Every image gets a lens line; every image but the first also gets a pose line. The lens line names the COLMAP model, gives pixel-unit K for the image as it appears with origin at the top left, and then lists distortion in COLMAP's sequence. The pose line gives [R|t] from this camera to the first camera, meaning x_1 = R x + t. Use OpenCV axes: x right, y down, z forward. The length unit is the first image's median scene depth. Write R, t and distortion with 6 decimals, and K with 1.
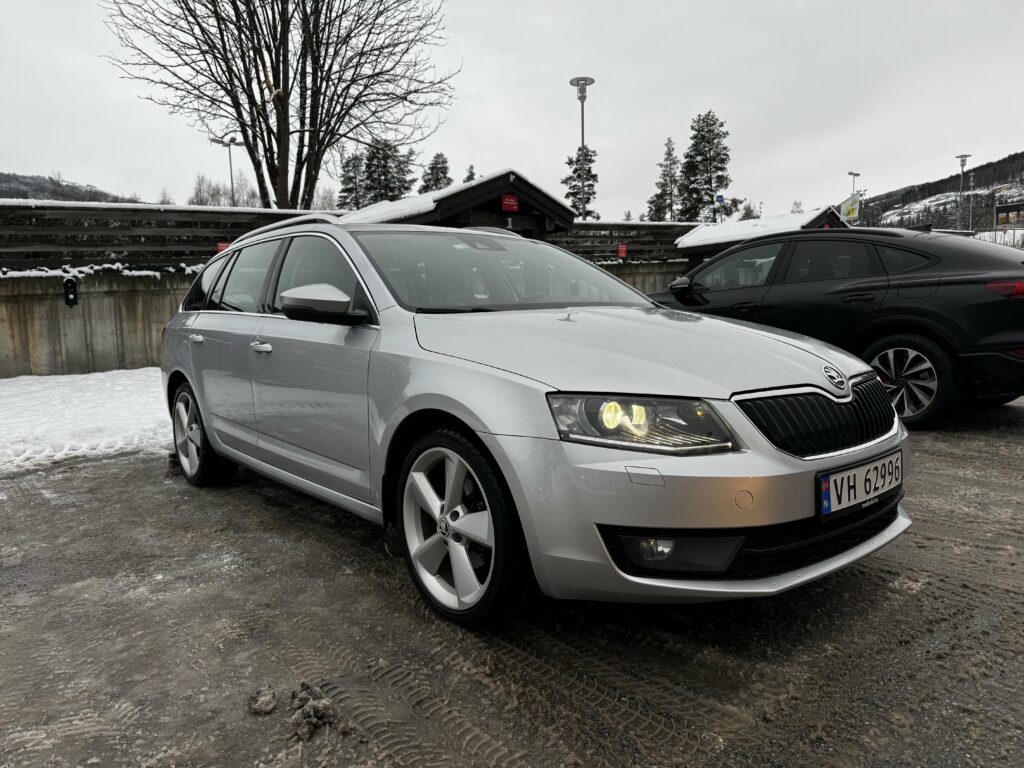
lens RADIAL K [[741.3, 0, 537.9], [0, 741.3, 390.0], [0, 0, 1]] dist [0.079435, -0.110416]
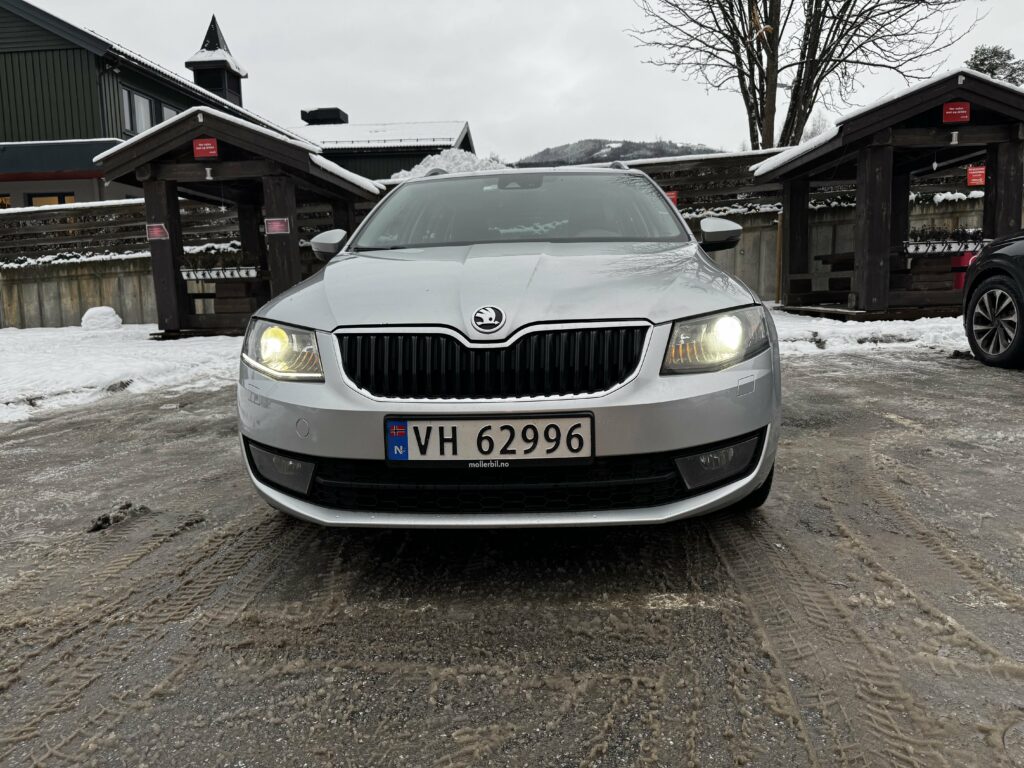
lens RADIAL K [[764.8, 0, 512.0], [0, 764.8, 384.0], [0, 0, 1]] dist [0.072438, -0.111430]
pose [[0.688987, 0.102328, -0.717514, 1.020645], [-0.062349, 0.994681, 0.081986, -0.015763], [0.722087, -0.011751, 0.691702, 0.383730]]
